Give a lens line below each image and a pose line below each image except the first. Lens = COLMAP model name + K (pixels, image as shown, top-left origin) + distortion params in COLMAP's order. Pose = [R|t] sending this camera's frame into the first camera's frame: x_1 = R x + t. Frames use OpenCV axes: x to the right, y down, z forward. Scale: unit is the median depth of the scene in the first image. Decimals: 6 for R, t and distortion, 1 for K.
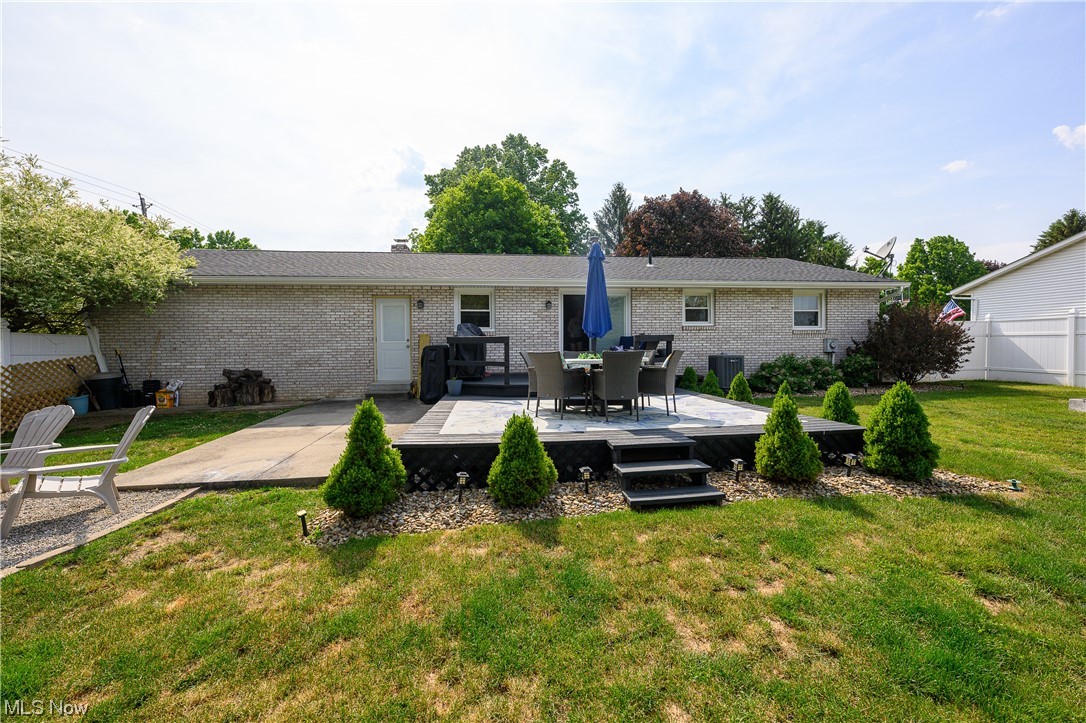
lens RADIAL K [[429.5, 0, 543.1], [0, 429.5, 361.7], [0, 0, 1]] dist [-0.000305, -0.000642]
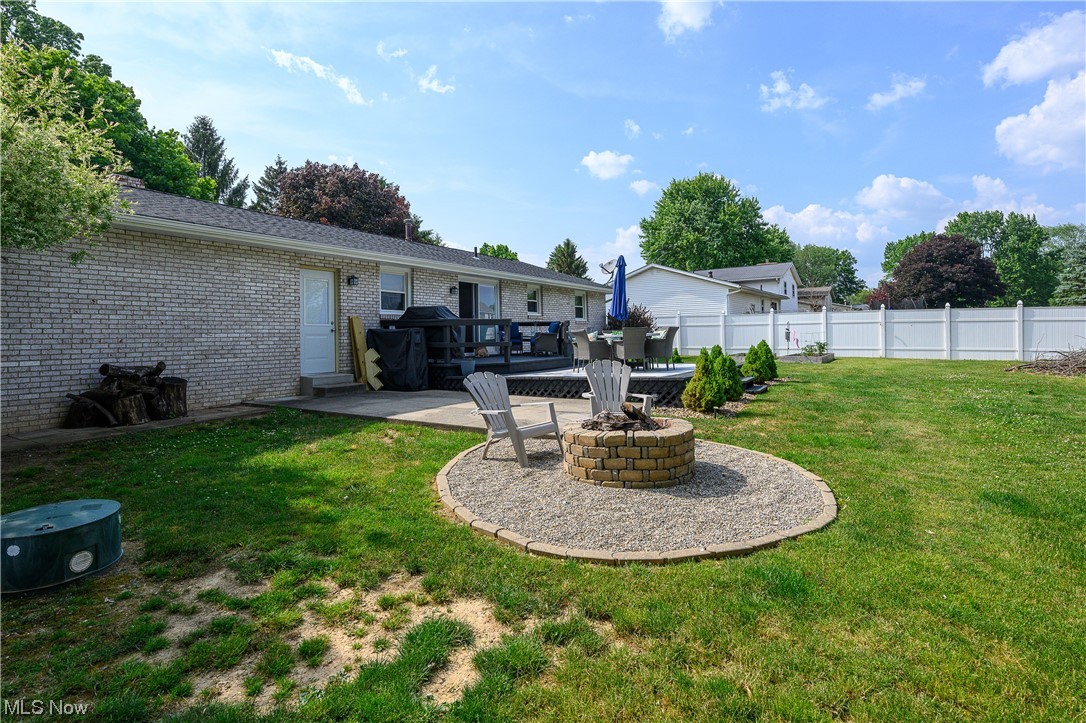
lens RADIAL K [[556.3, 0, 544.8], [0, 556.3, 333.7], [0, 0, 1]] dist [-0.004085, 0.000032]
pose [[0.608869, 0.002152, 0.793268, -0.928880], [0.046232, 0.998200, -0.038192, 0.030066], [-0.791922, 0.059928, 0.607674, 0.039551]]
